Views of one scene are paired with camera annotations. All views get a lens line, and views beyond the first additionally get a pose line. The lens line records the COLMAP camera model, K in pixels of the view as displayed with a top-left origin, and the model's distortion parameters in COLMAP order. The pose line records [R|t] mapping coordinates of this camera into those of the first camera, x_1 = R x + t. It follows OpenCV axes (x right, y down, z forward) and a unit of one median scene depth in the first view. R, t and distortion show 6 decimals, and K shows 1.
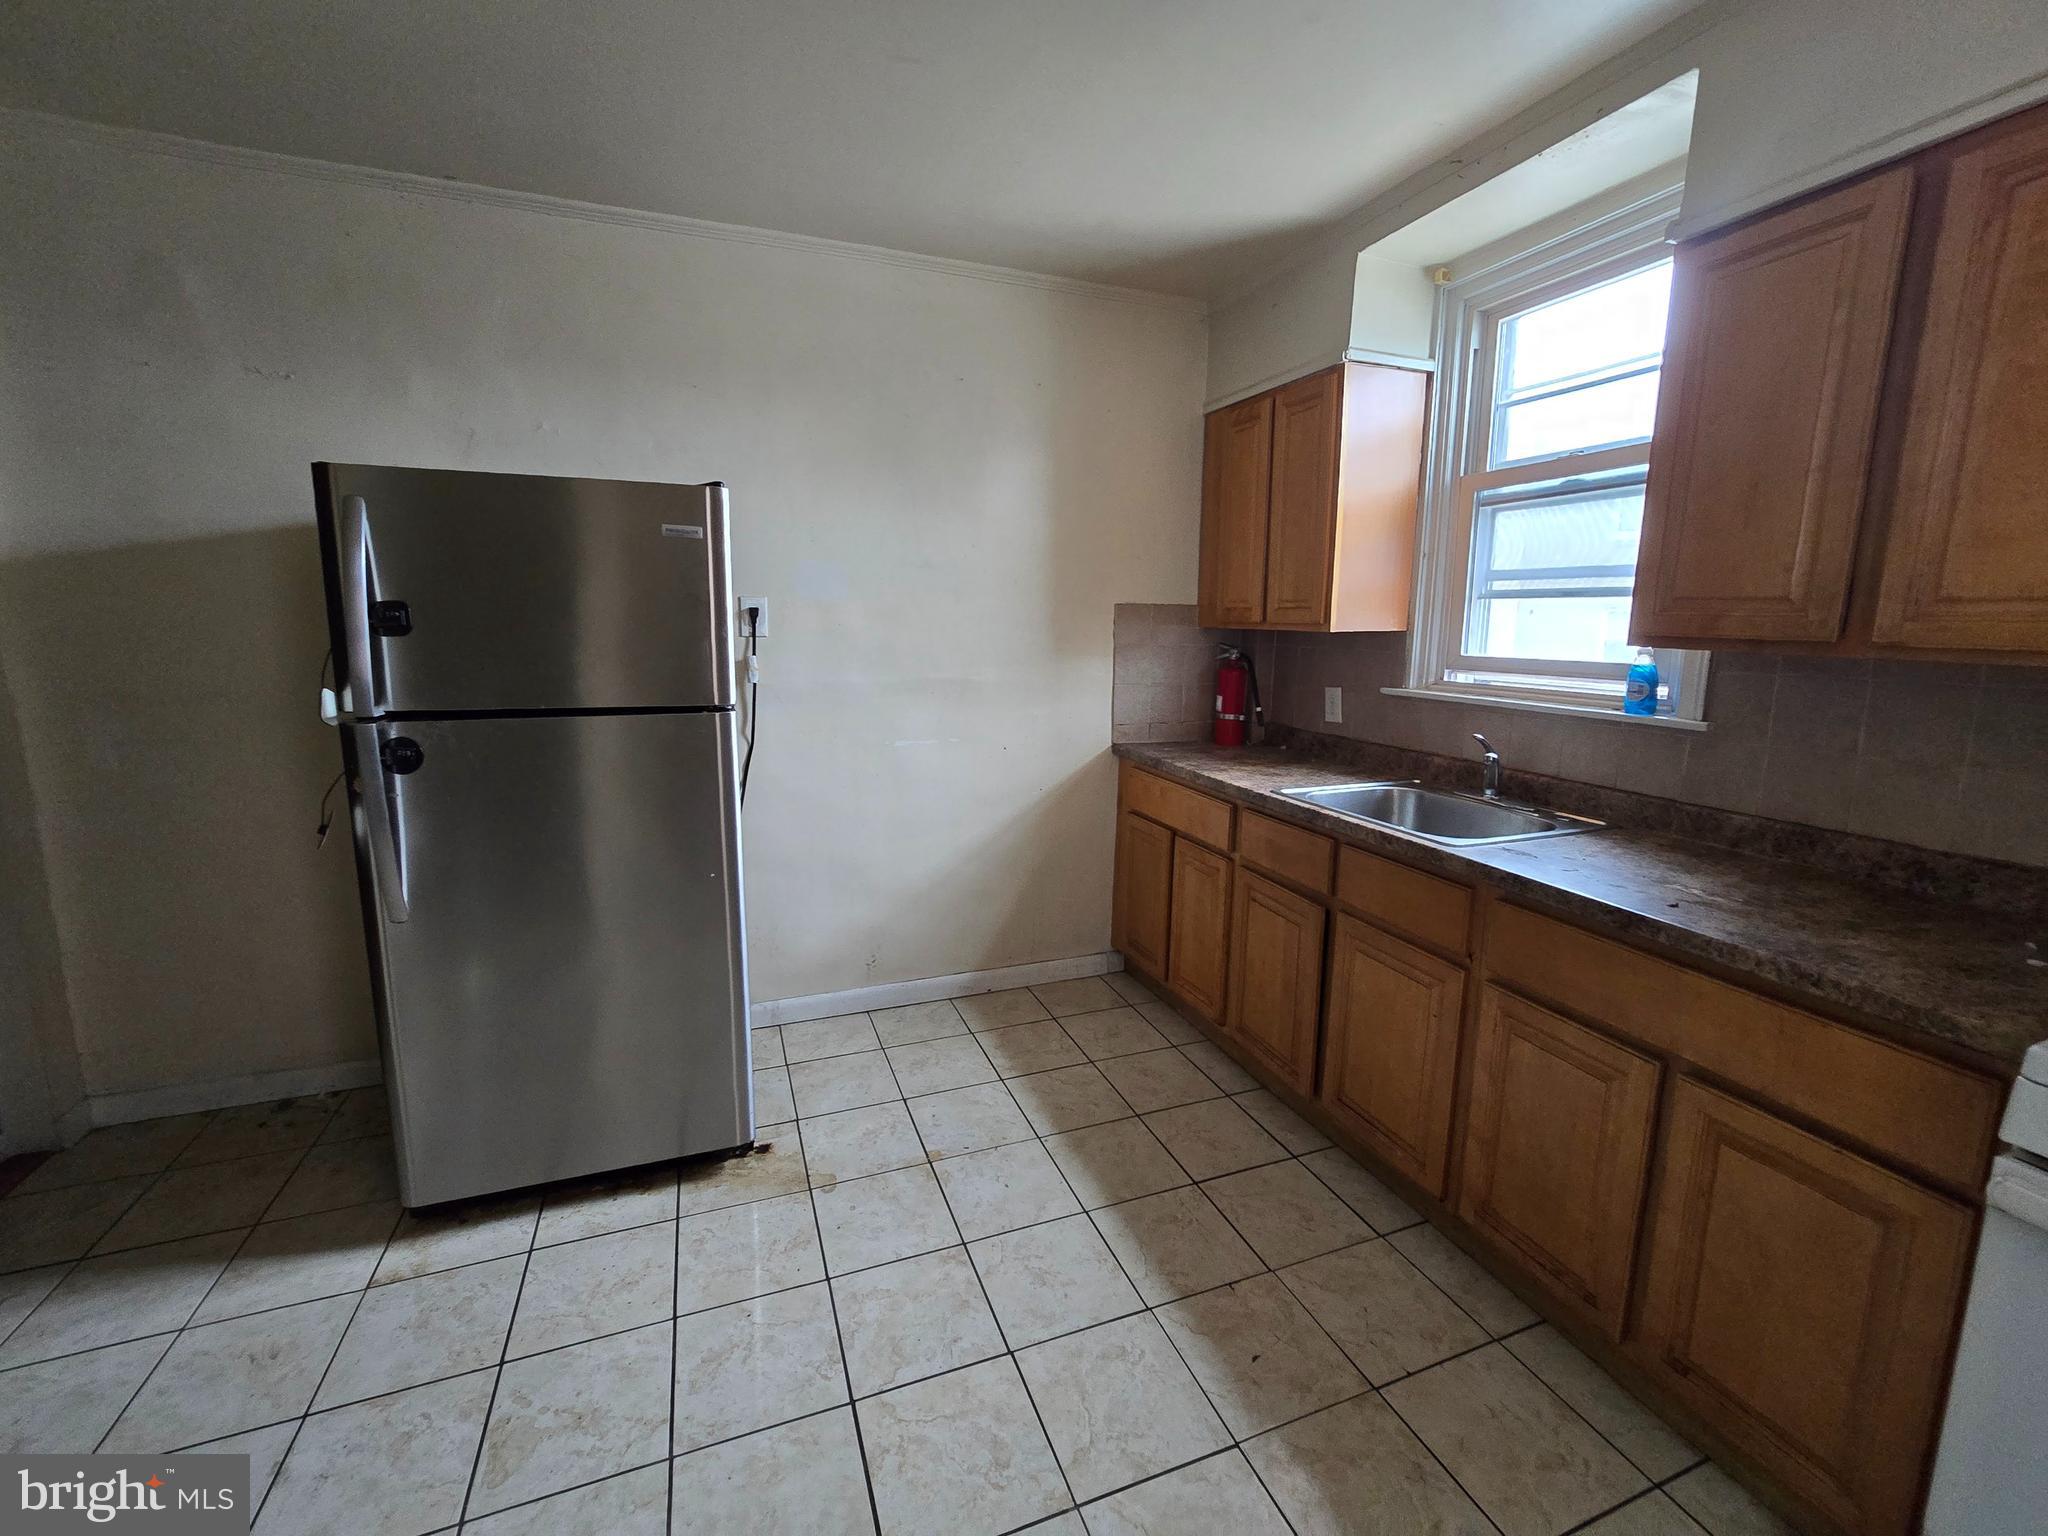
lens RADIAL K [[842.5, 0, 1023.6], [0, 842.5, 754.0], [0, 0, 1]] dist [0.000022, -0.000032]
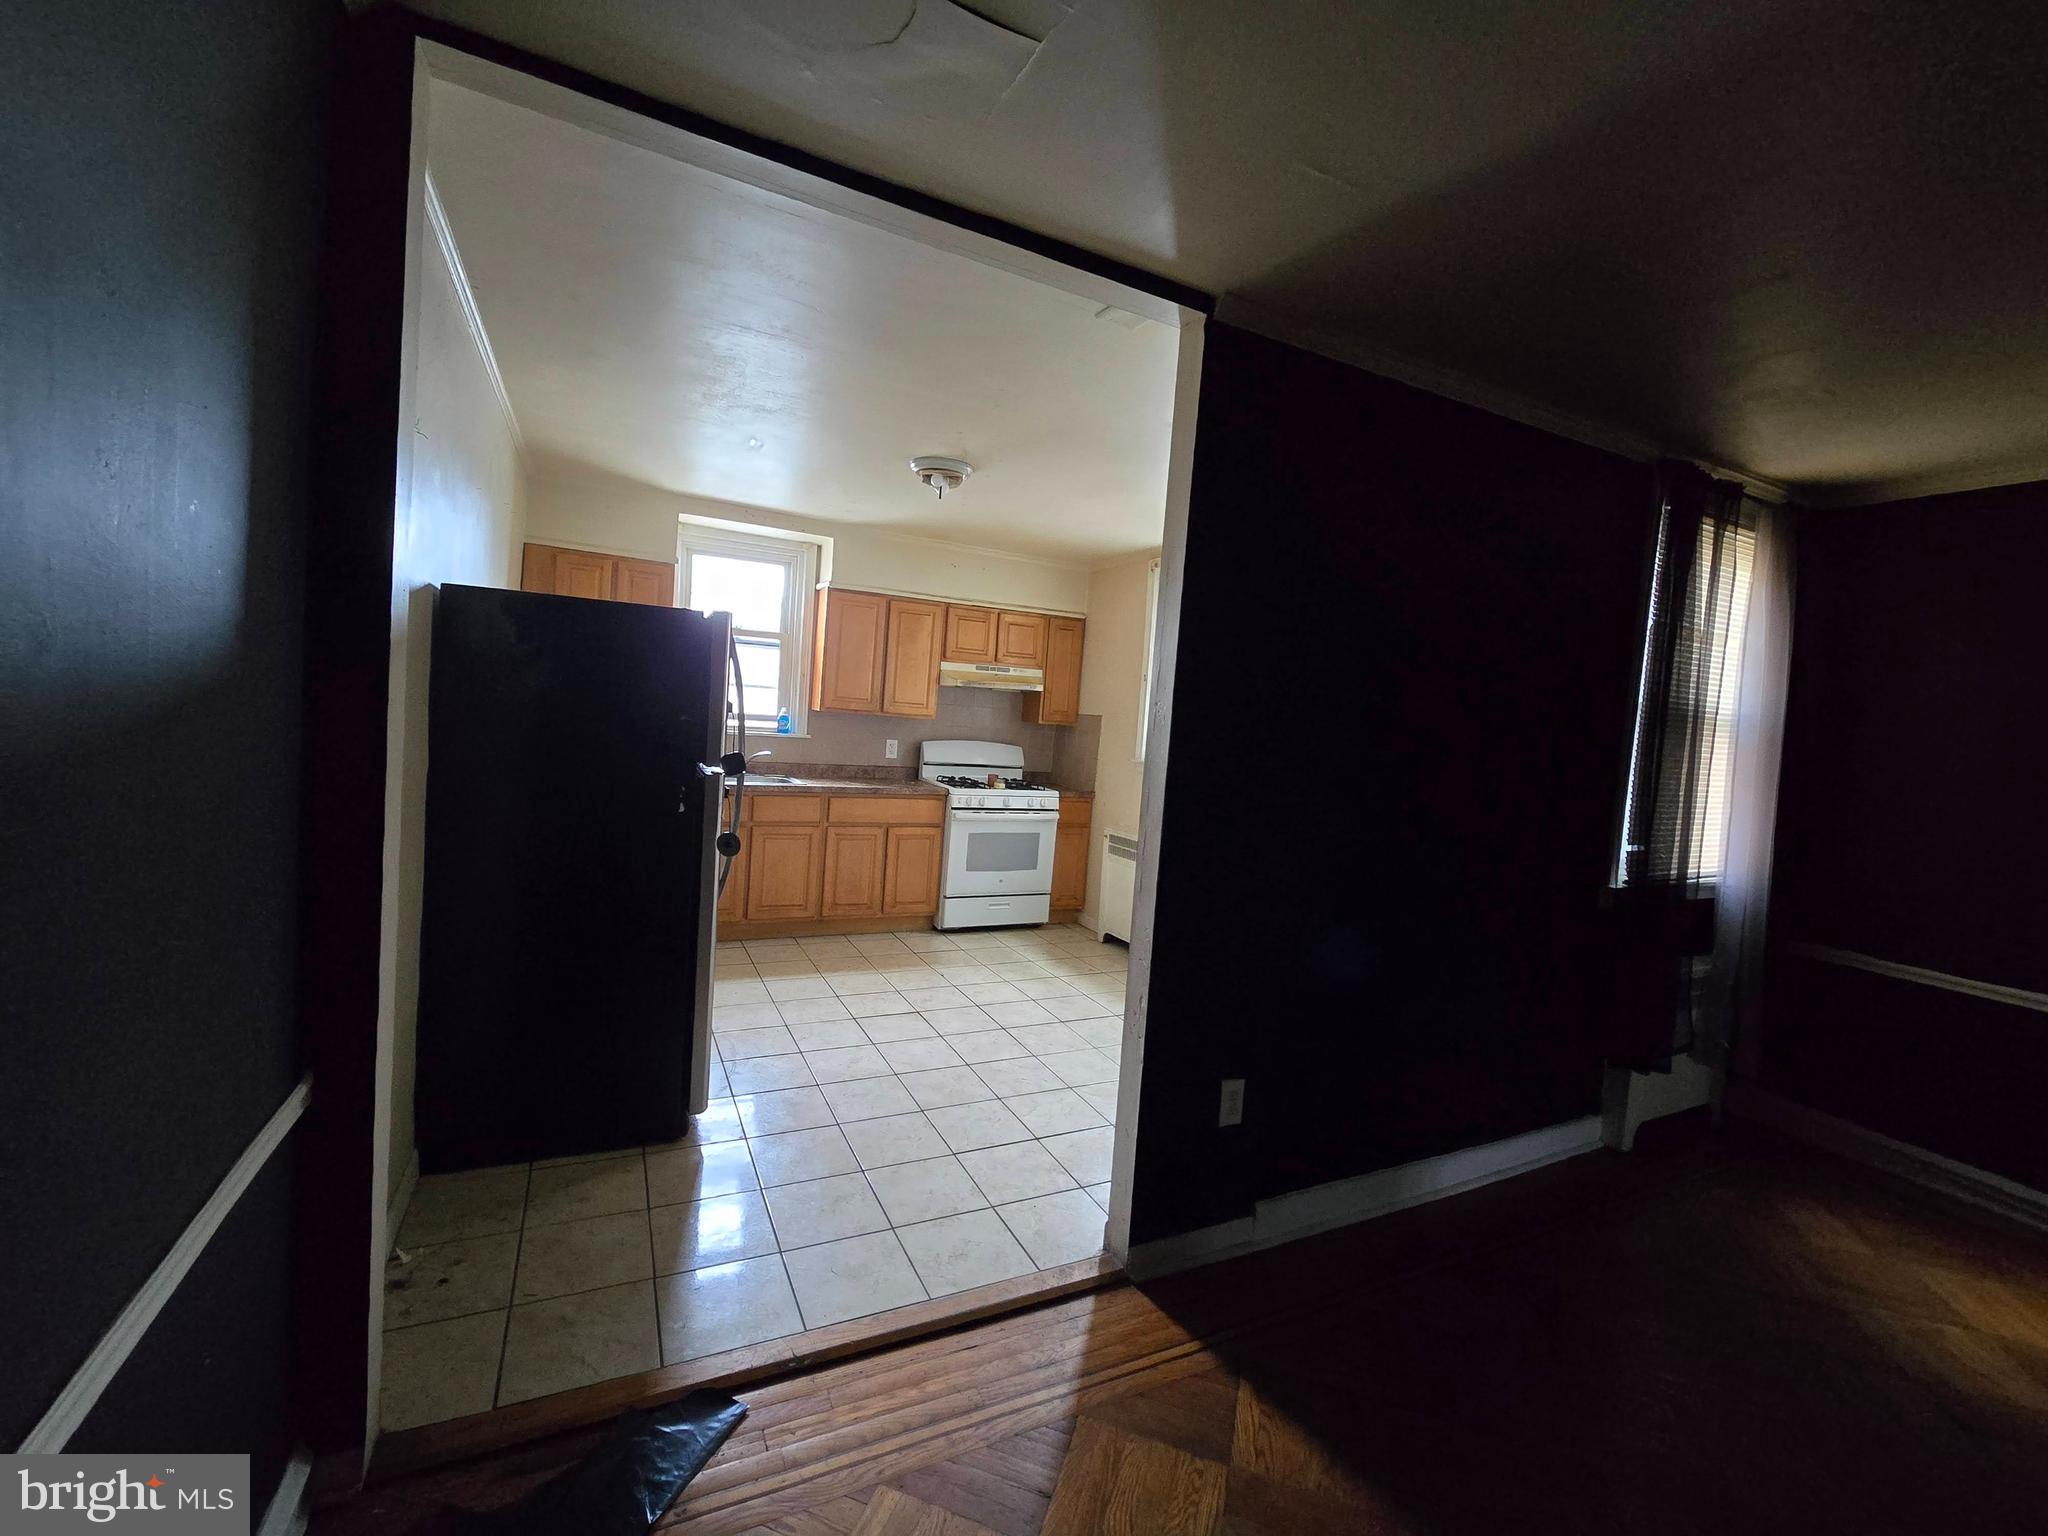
lens RADIAL K [[845.9, 0, 1024.7], [0, 845.9, 757.6], [0, 0, 1]] dist [0.000566, -0.000083]
pose [[-0.100529, -0.072448, 0.992293, -1.834544], [0.089244, 0.992668, 0.081517, -0.111547], [-0.990924, 0.096751, -0.093327, 0.445545]]
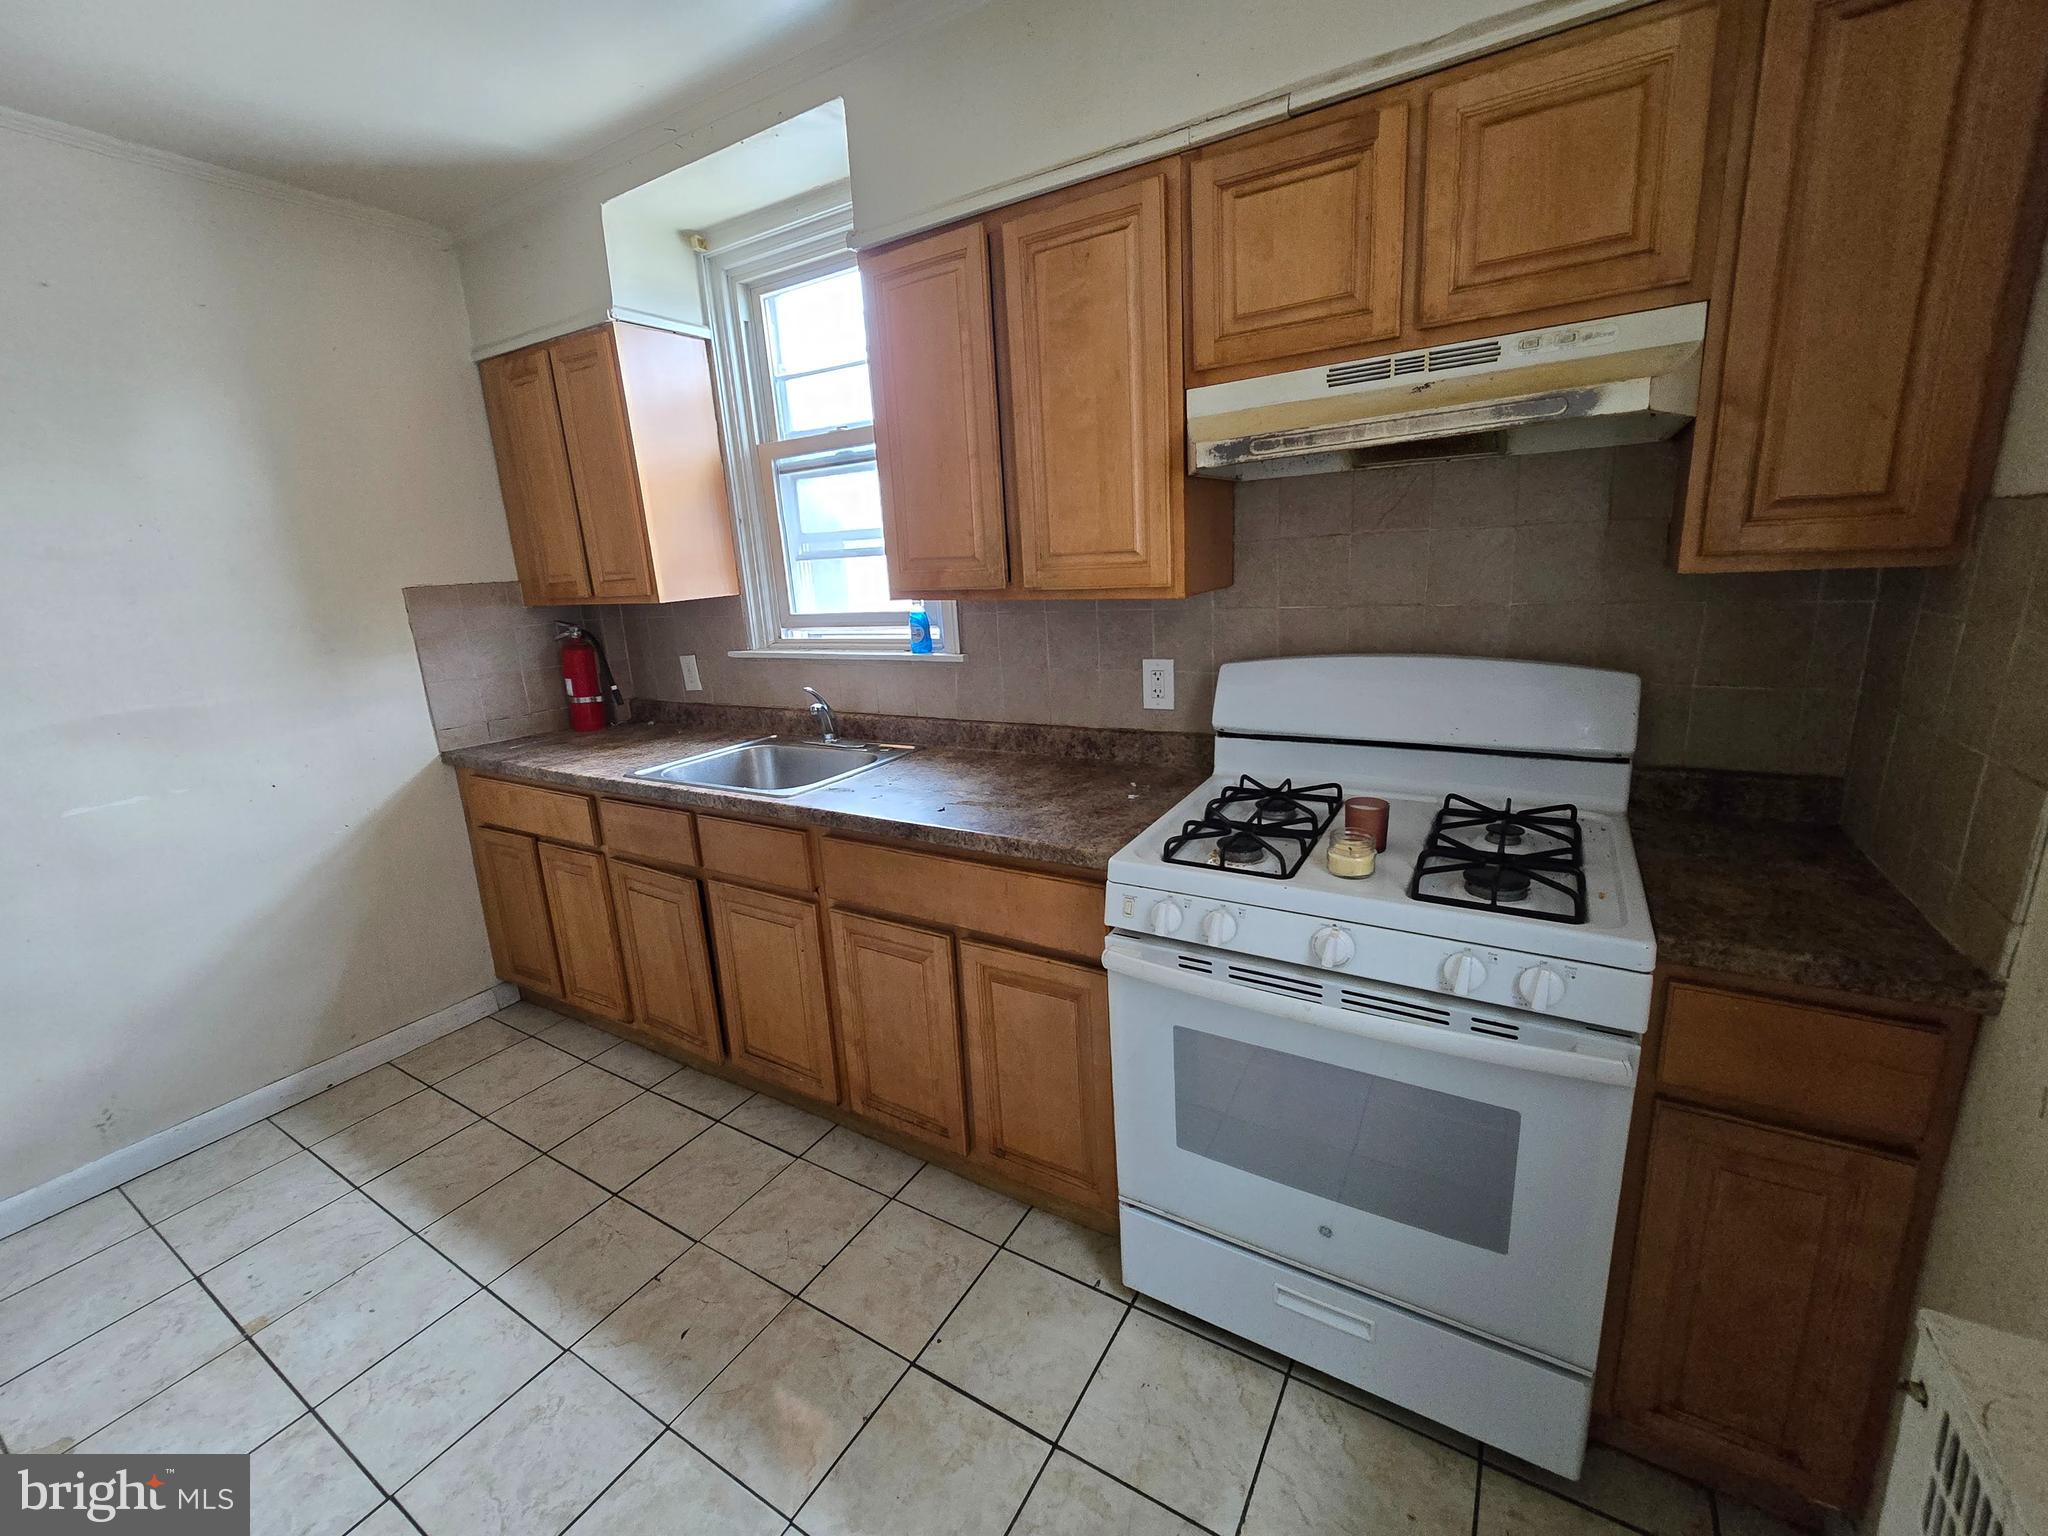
lens RADIAL K [[845.9, 0, 1024.7], [0, 845.9, 757.6], [0, 0, 1]] dist [0.000566, -0.000083]
pose [[0.788093, -0.194573, 0.583996, 0.099855], [0.160878, 0.980859, 0.109697, -0.008870], [-0.594162, 0.007501, 0.804311, -0.052600]]
